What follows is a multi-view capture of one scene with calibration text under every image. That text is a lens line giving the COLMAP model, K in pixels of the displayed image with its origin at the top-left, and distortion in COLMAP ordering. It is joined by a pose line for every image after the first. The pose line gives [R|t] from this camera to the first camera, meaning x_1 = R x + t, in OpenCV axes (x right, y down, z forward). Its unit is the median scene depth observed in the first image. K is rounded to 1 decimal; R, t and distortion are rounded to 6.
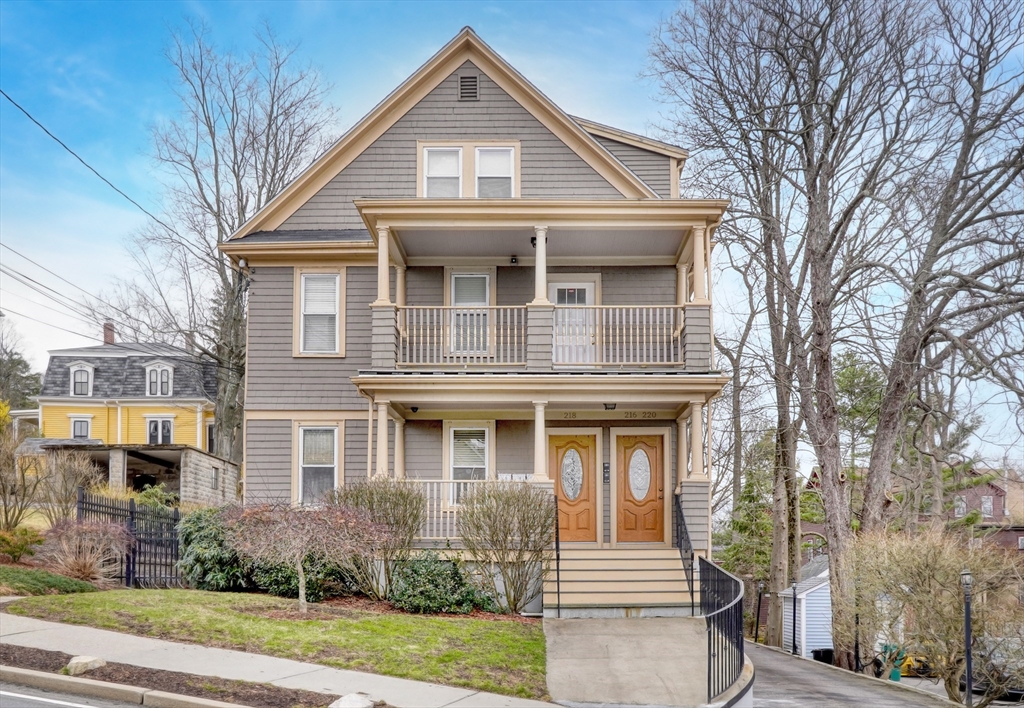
lens RADIAL K [[1120.7, 0, 512.0], [0, 1120.7, 354.0], [0, 0, 1]] dist [0.005899, 0.005479]
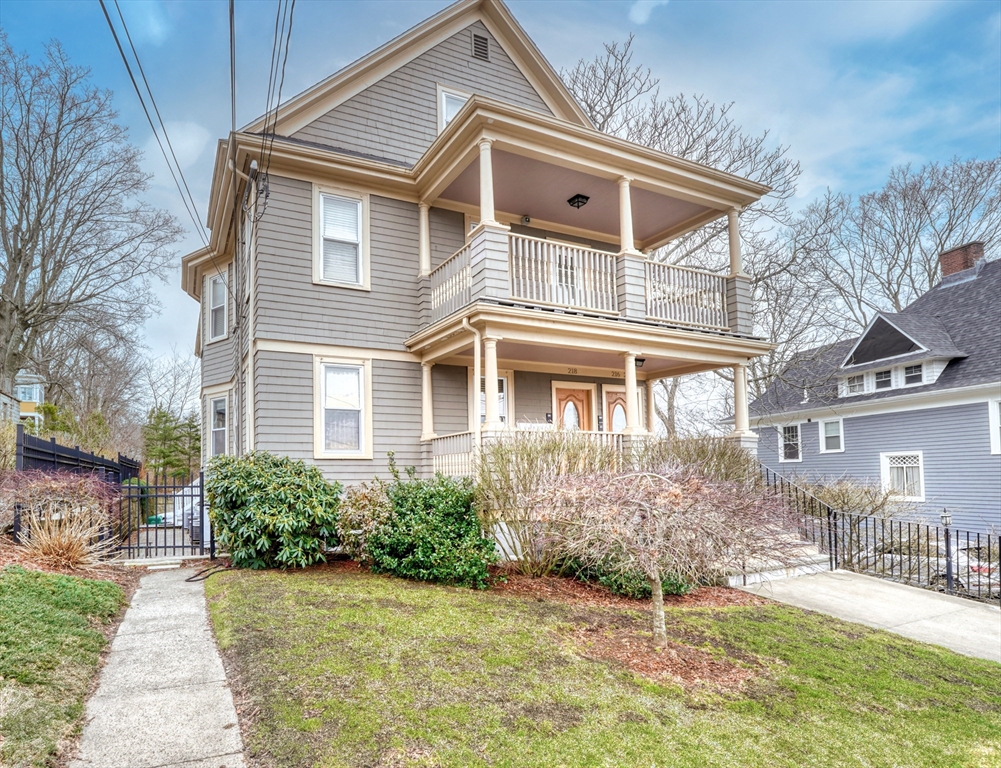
lens RADIAL K [[629.1, 0, 500.5], [0, 629.1, 384.0], [0, 0, 1]] dist [0.005426, 0.000648]
pose [[0.881640, 0.058137, 0.468327, -0.293461], [-0.079443, 0.996504, 0.025849, 0.057125], [-0.465187, -0.059995, 0.883177, 0.494108]]
